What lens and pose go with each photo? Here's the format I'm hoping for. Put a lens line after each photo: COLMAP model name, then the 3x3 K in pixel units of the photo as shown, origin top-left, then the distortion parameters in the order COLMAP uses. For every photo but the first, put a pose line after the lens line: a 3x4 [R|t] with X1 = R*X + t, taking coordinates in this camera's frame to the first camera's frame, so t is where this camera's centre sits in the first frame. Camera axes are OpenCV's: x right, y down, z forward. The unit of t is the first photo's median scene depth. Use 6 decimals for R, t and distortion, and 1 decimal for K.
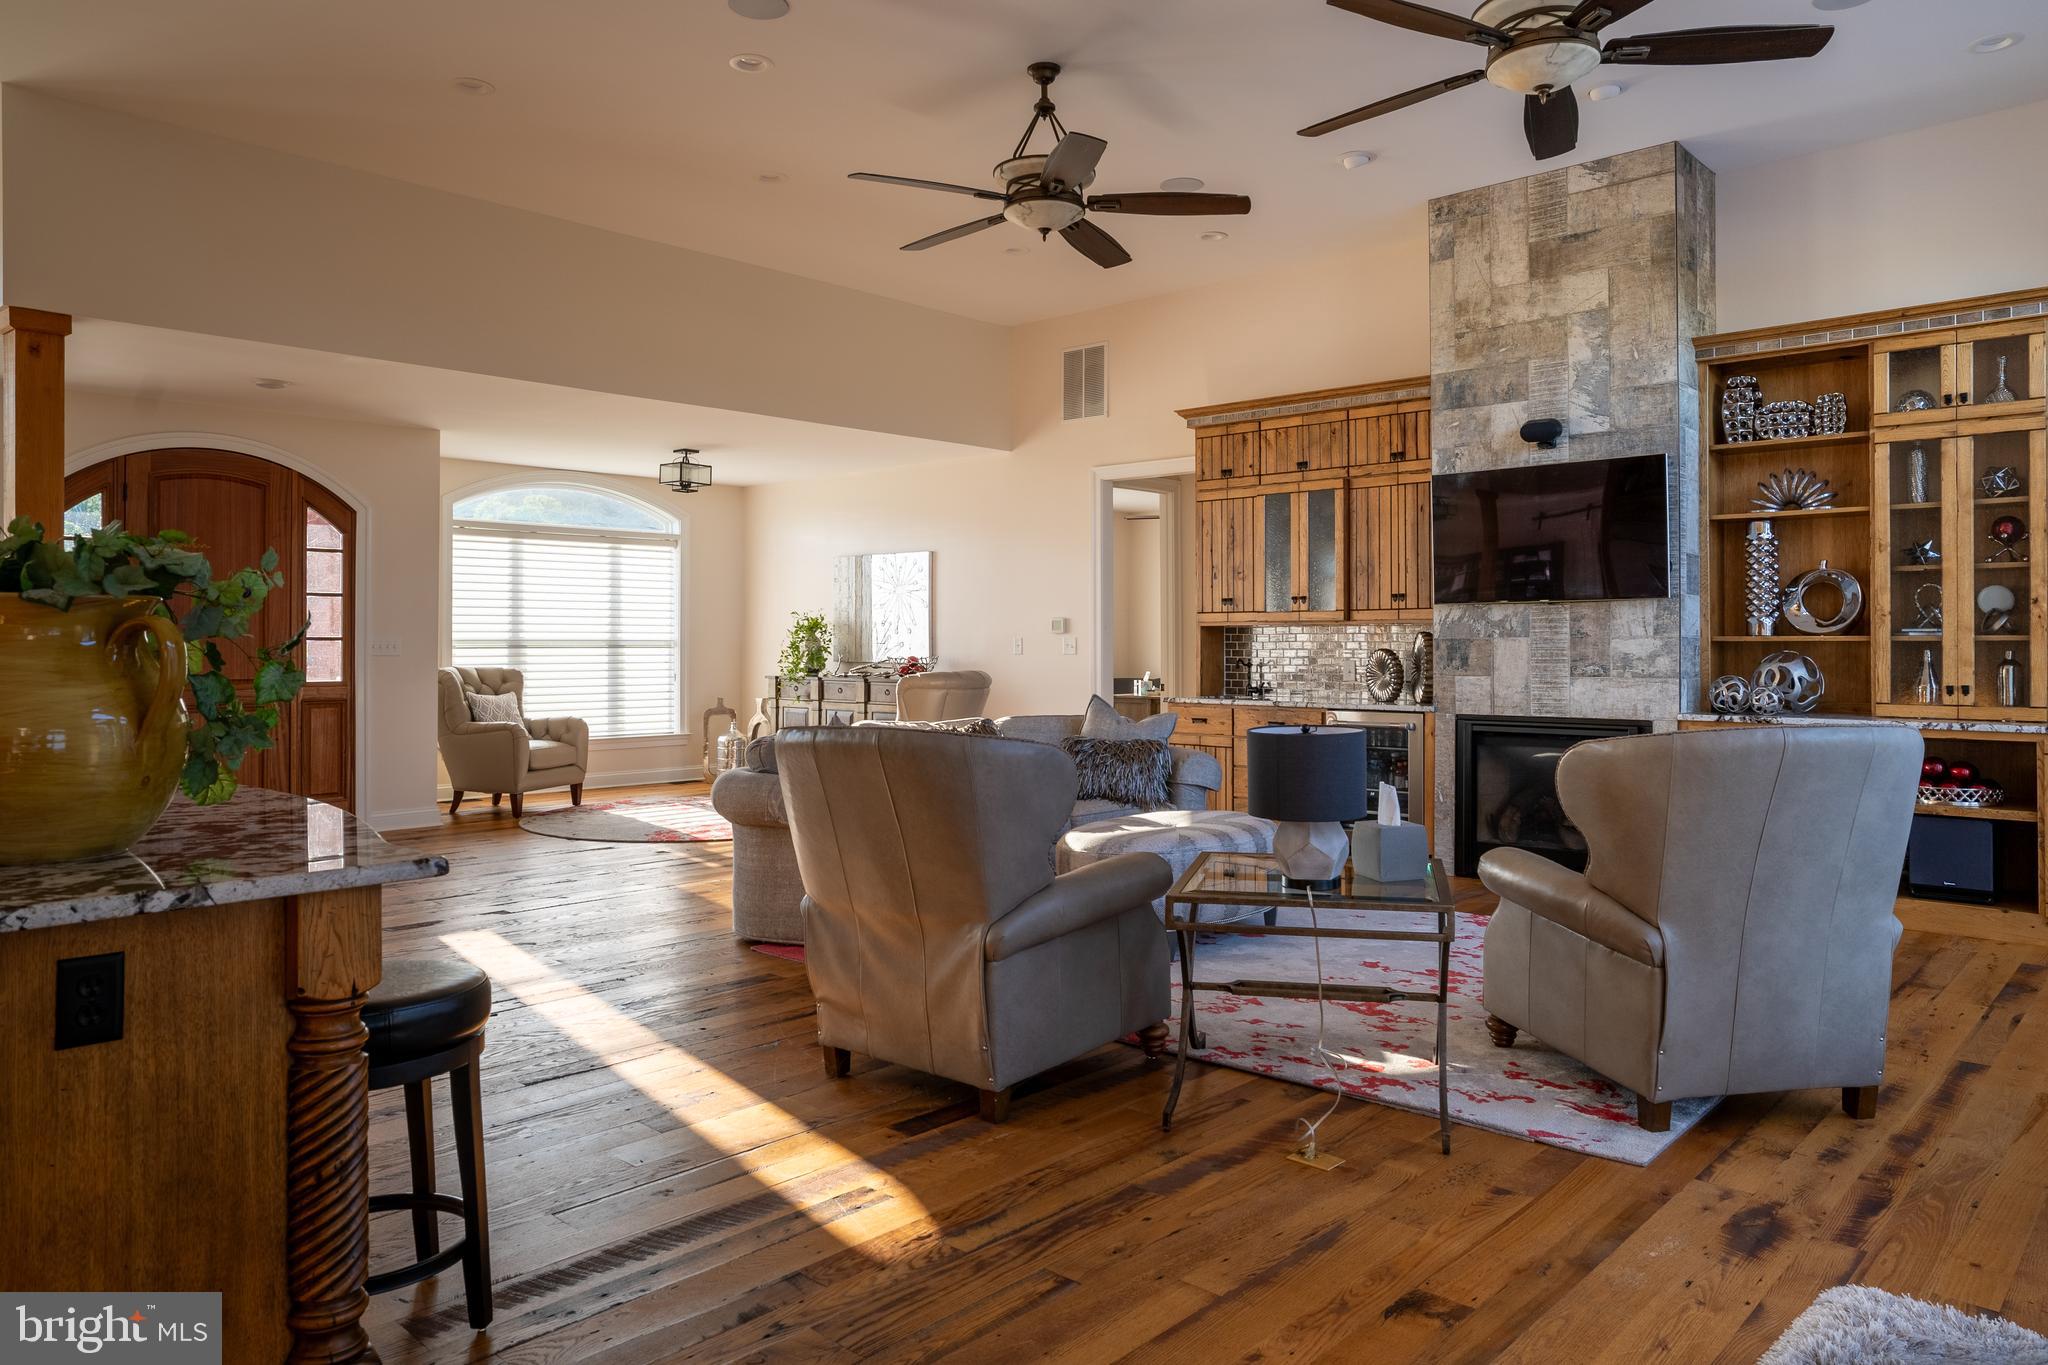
lens RADIAL K [[1347.8, 0, 1033.8], [0, 1347.8, 638.0], [0, 0, 1]] dist [-0.060749, 0.059968]
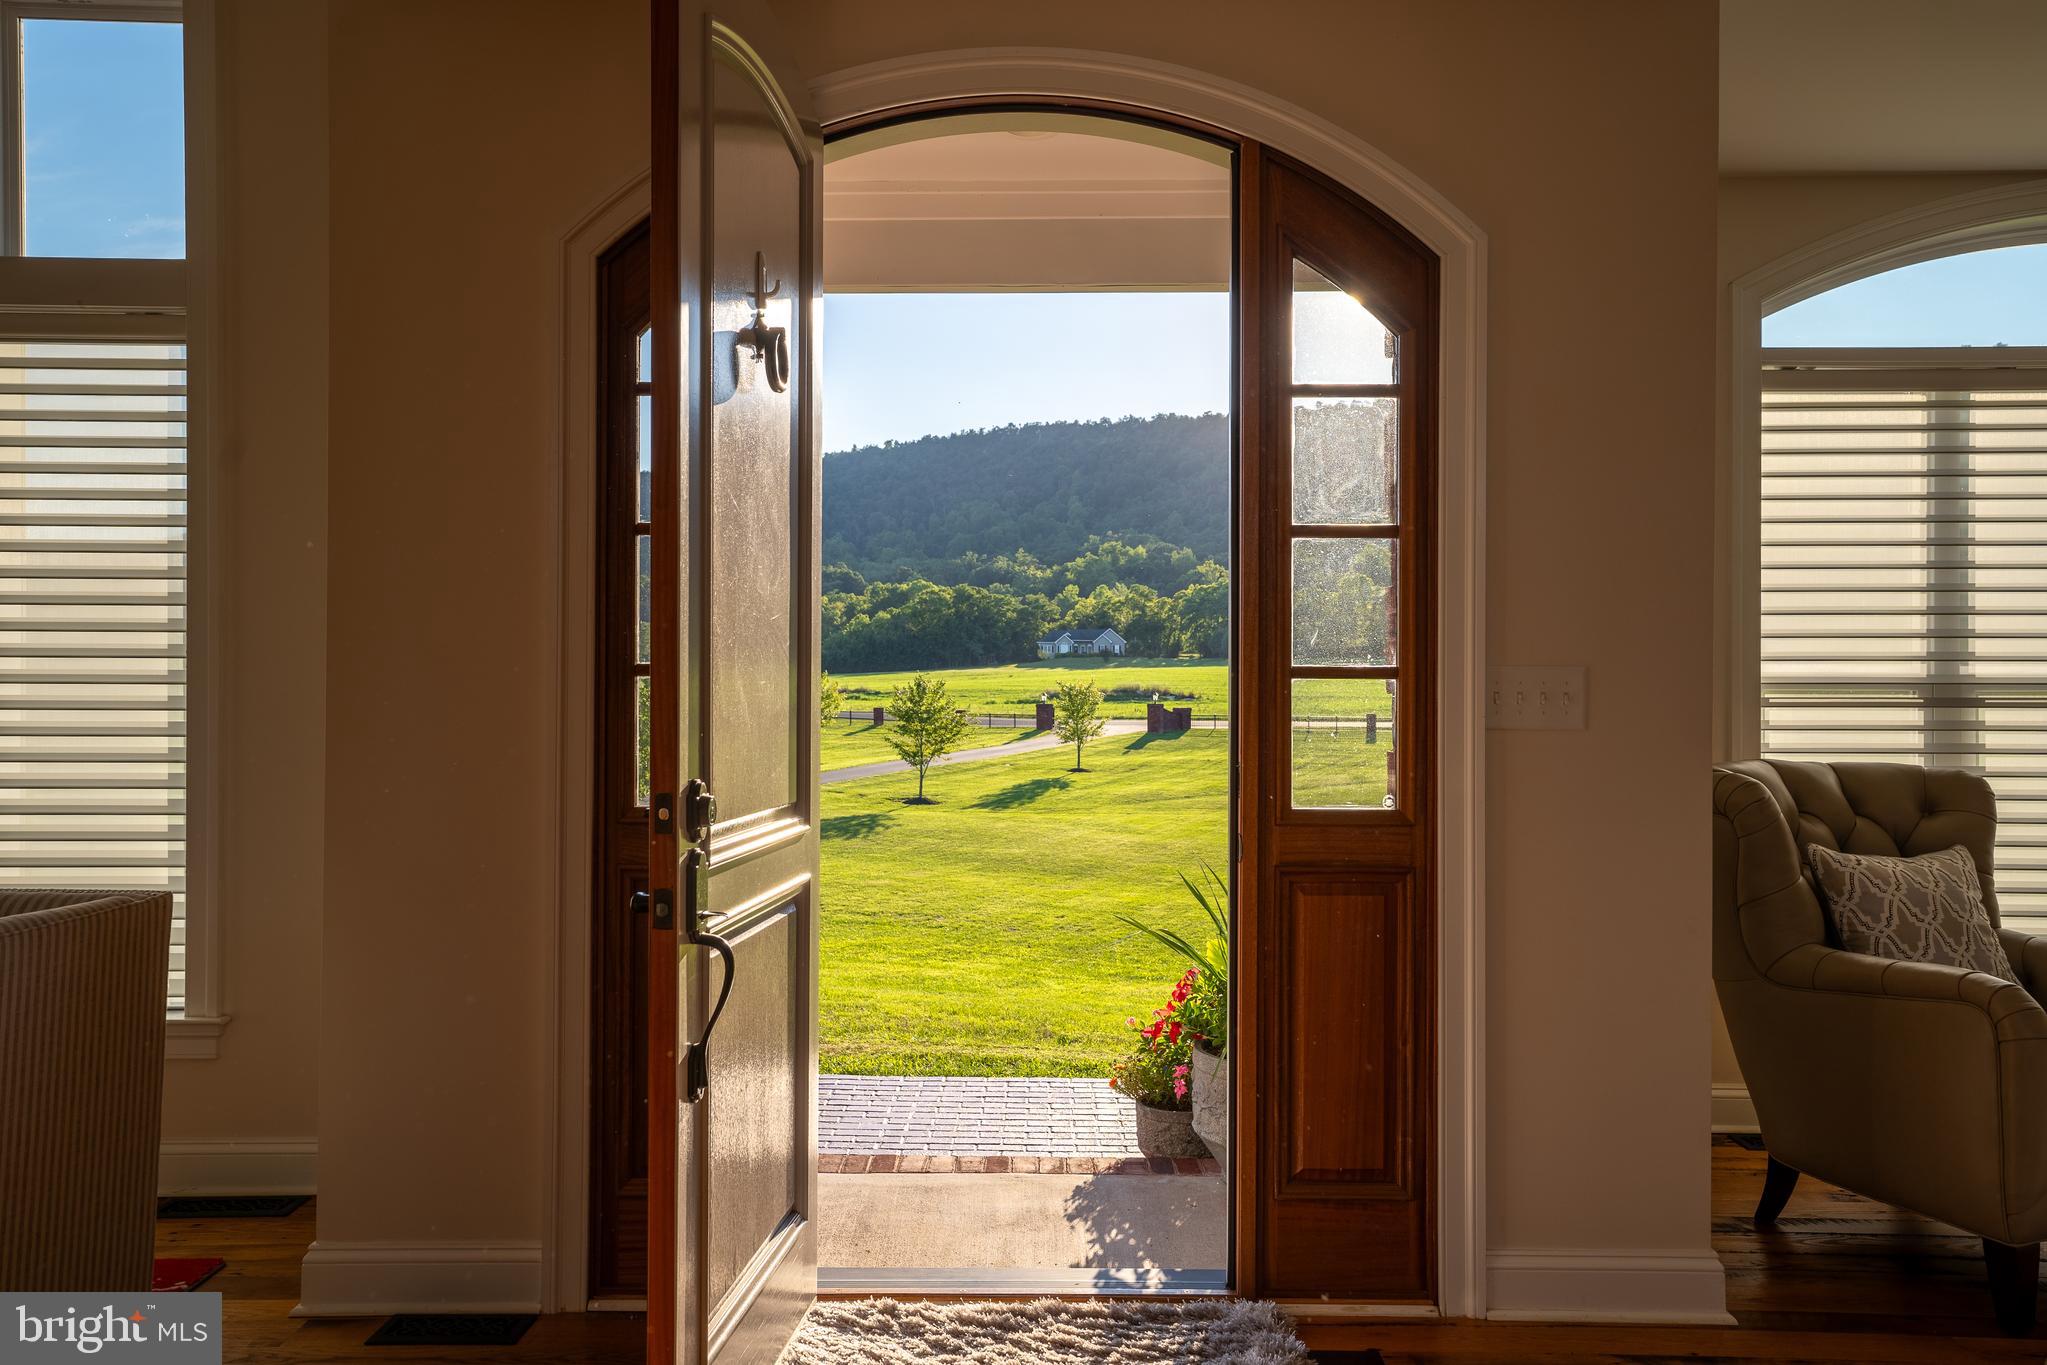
lens RADIAL K [[1593.7, 0, 1032.3], [0, 1593.7, 674.4], [0, 0, 1]] dist [-0.009096, 0.080097]
pose [[0.669078, -0.003256, -0.743185, -0.367201], [-0.003821, 0.999962, -0.007821, 0.005322], [0.743182, 0.008073, 0.669040, 0.842022]]
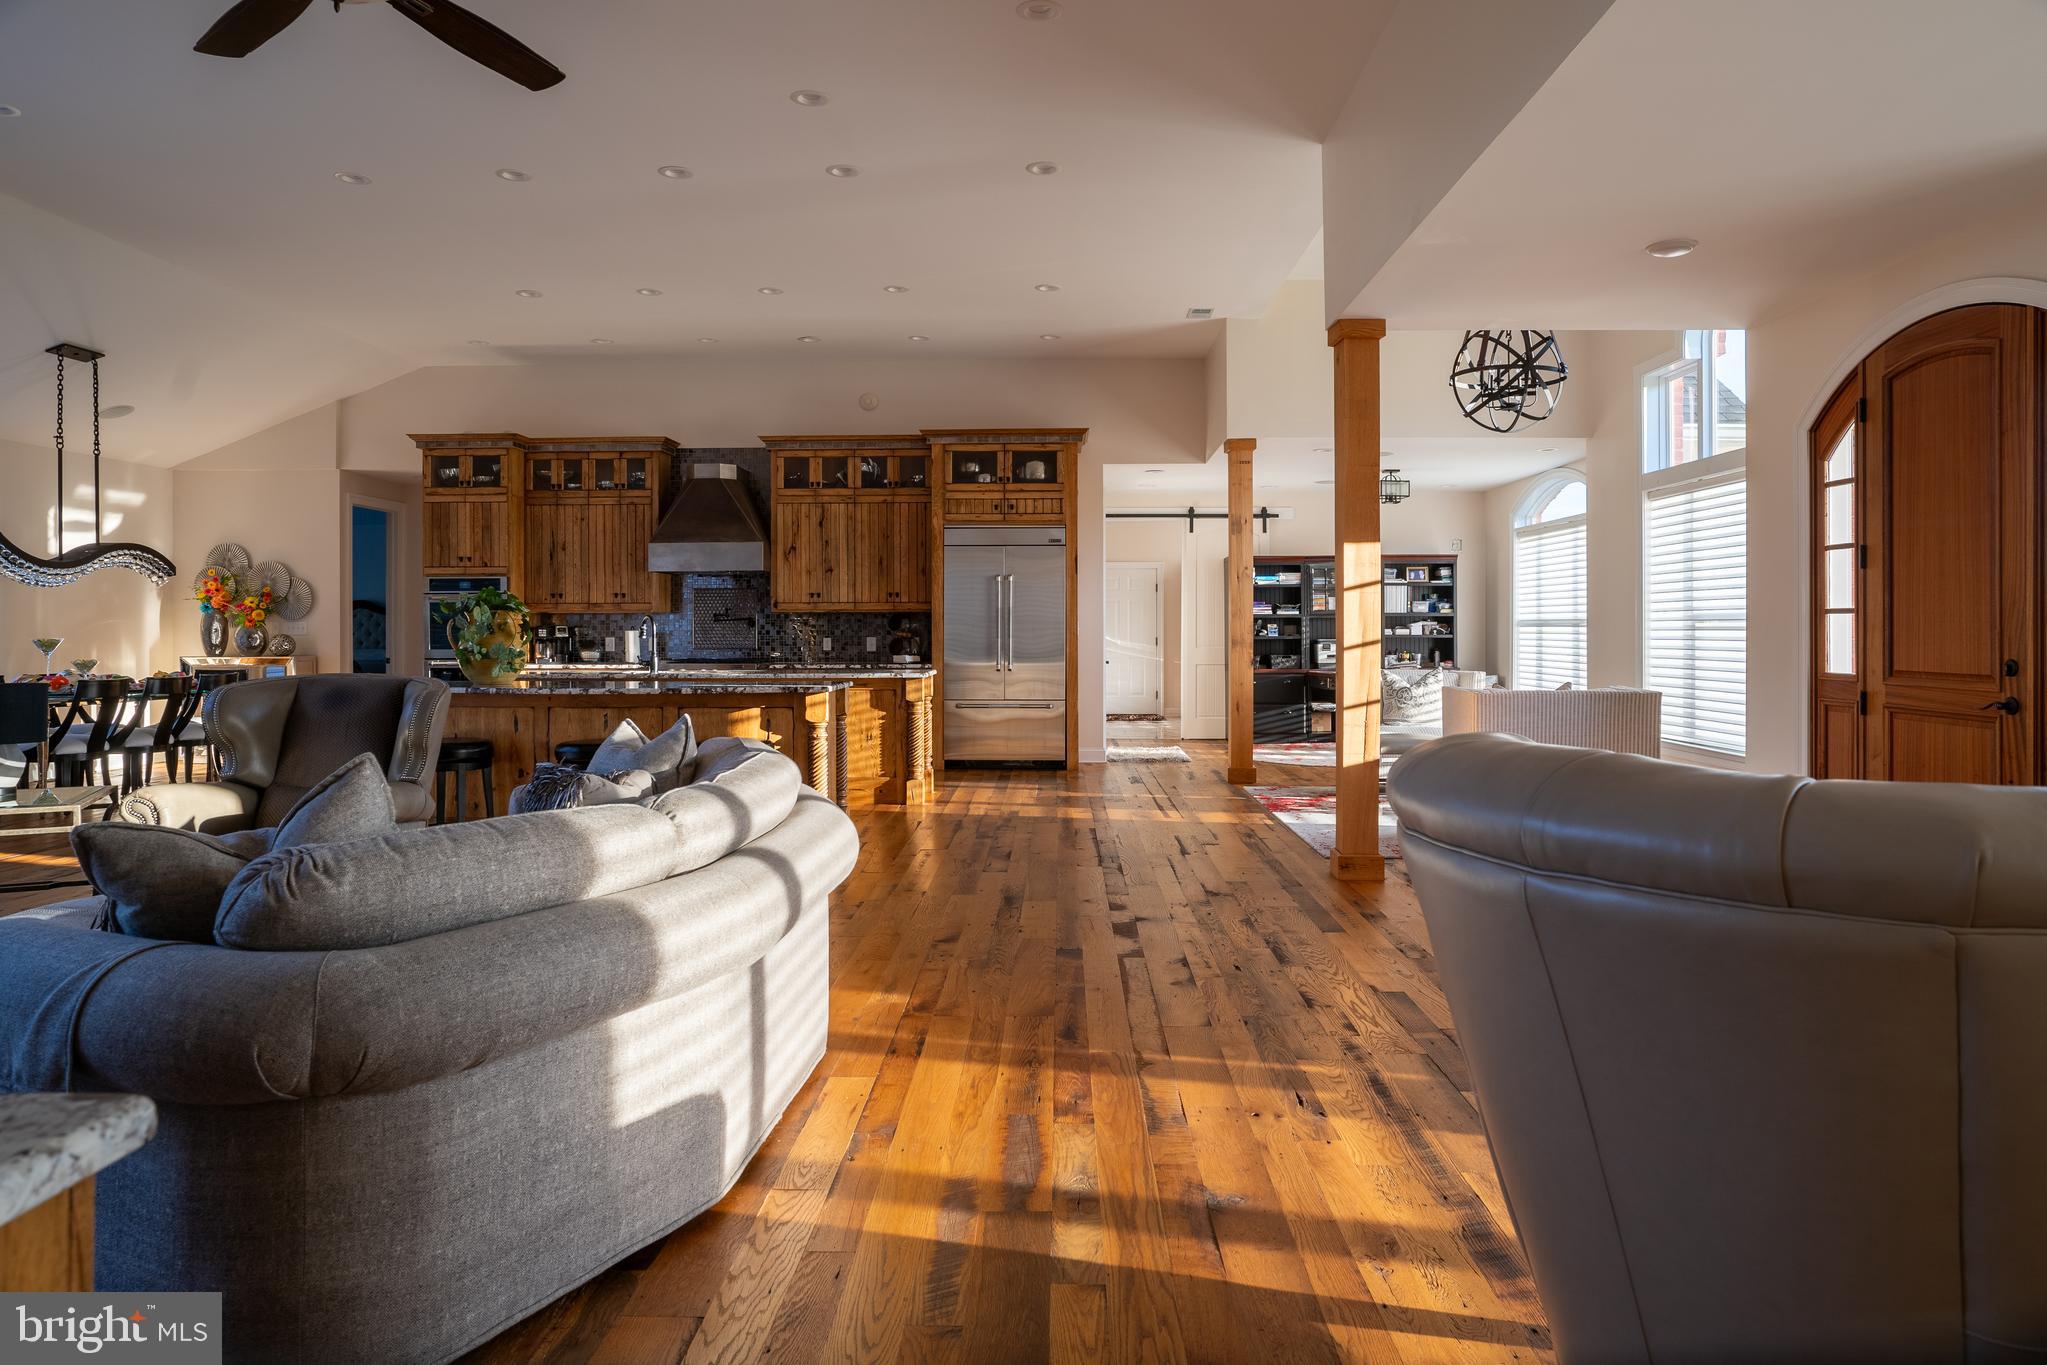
lens RADIAL K [[1279.7, 0, 1027.8], [0, 1279.7, 643.7], [0, 0, 1]] dist [-0.056079, 0.051527]
pose [[-0.748431, 0.009293, -0.663148, 0.133232], [0.006094, 0.999956, 0.007136, 0.011250], [0.663185, 0.001300, -0.748454, 1.329675]]
